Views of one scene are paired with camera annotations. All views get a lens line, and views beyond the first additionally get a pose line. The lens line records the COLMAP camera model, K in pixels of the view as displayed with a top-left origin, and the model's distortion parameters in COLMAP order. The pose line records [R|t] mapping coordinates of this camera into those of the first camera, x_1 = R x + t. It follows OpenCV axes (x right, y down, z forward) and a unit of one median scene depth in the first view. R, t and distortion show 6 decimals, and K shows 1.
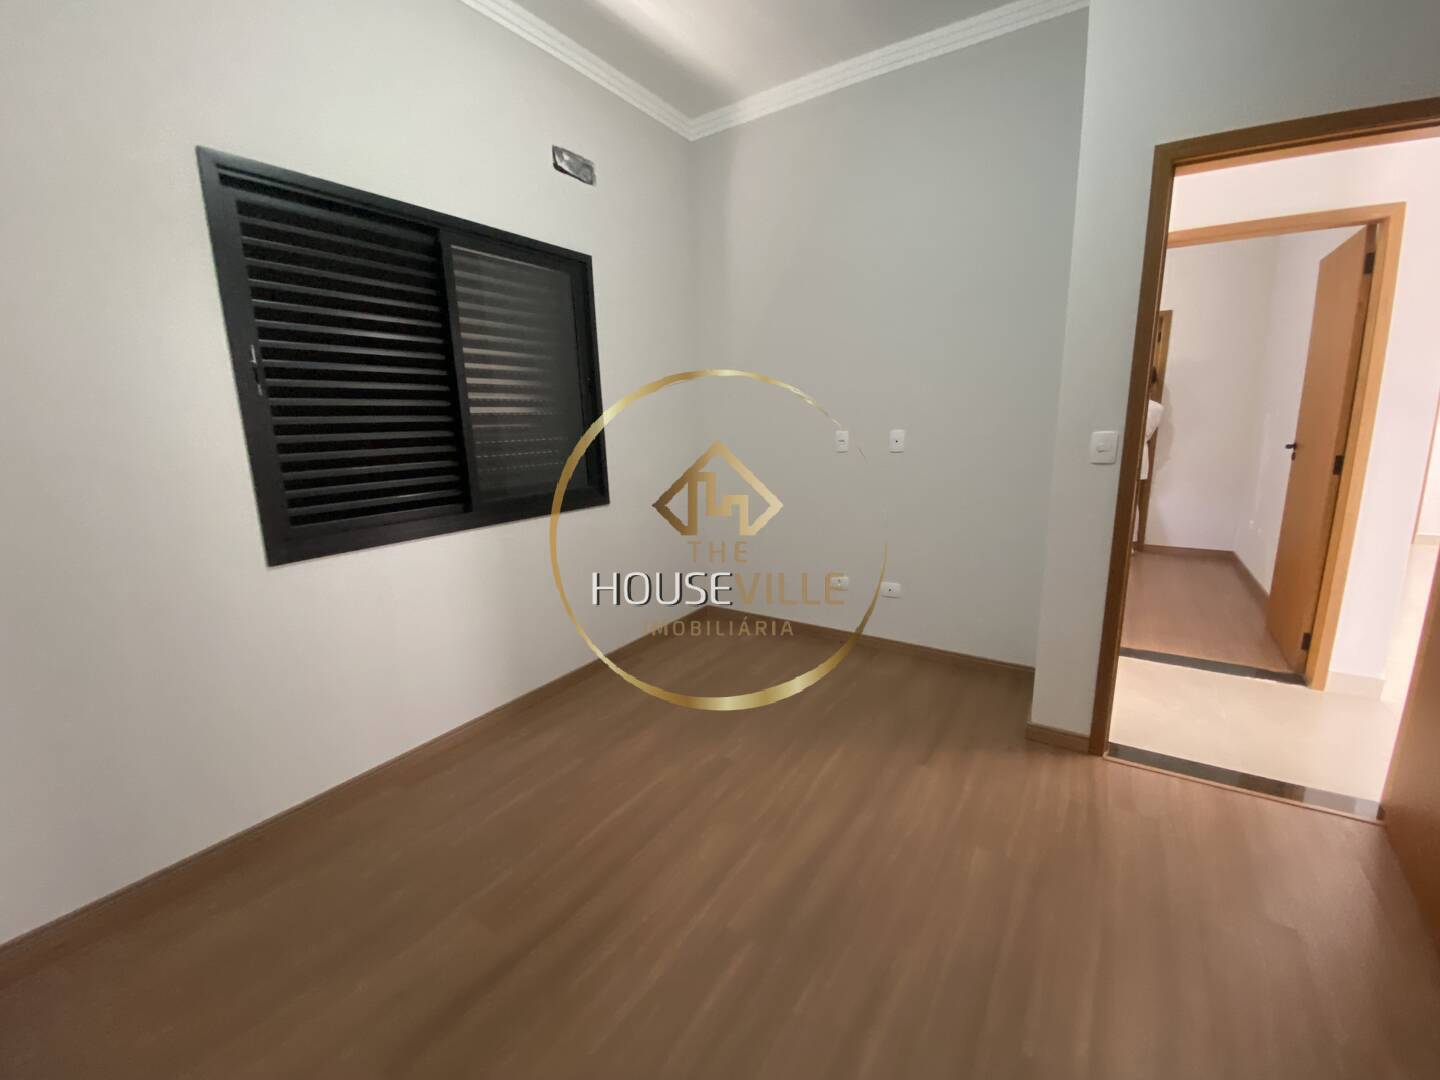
lens RADIAL K [[587.6, 0, 715.8], [0, 587.6, 539.5], [0, 0, 1]] dist [0.022424, -0.019782]
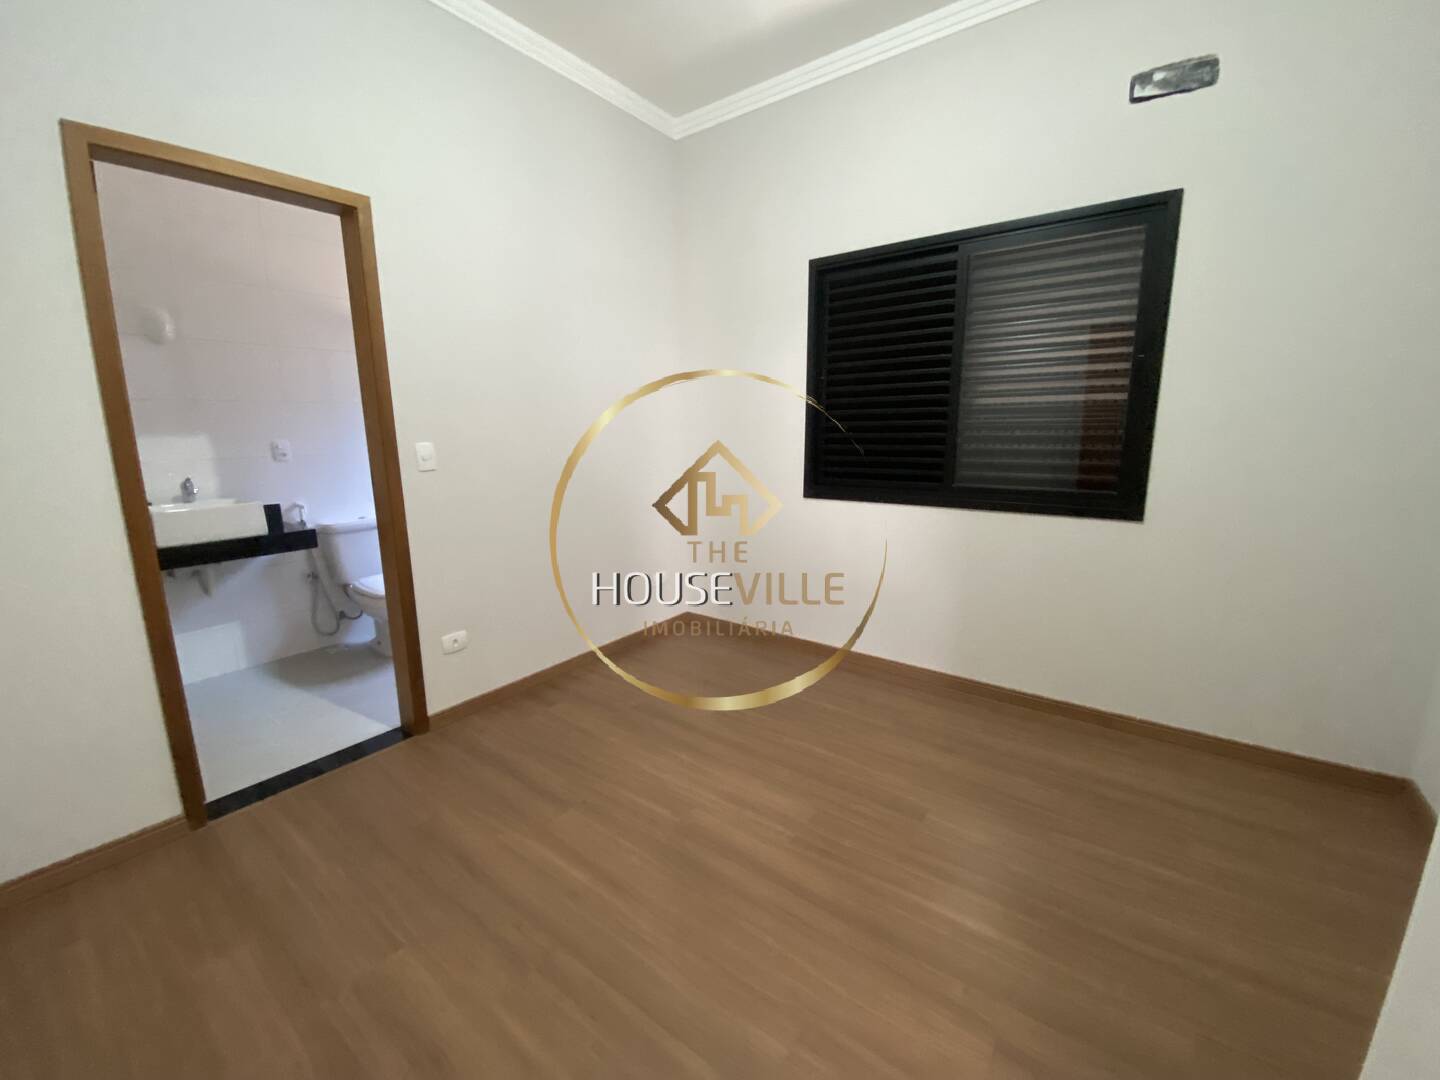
lens RADIAL K [[587.6, 0, 715.8], [0, 587.6, 539.5], [0, 0, 1]] dist [0.022424, -0.019782]
pose [[-0.049055, 0.216239, -0.975107, 0.711286], [-0.191313, 0.956172, 0.221664, -0.125382], [0.980302, 0.197424, -0.005536, 0.582259]]
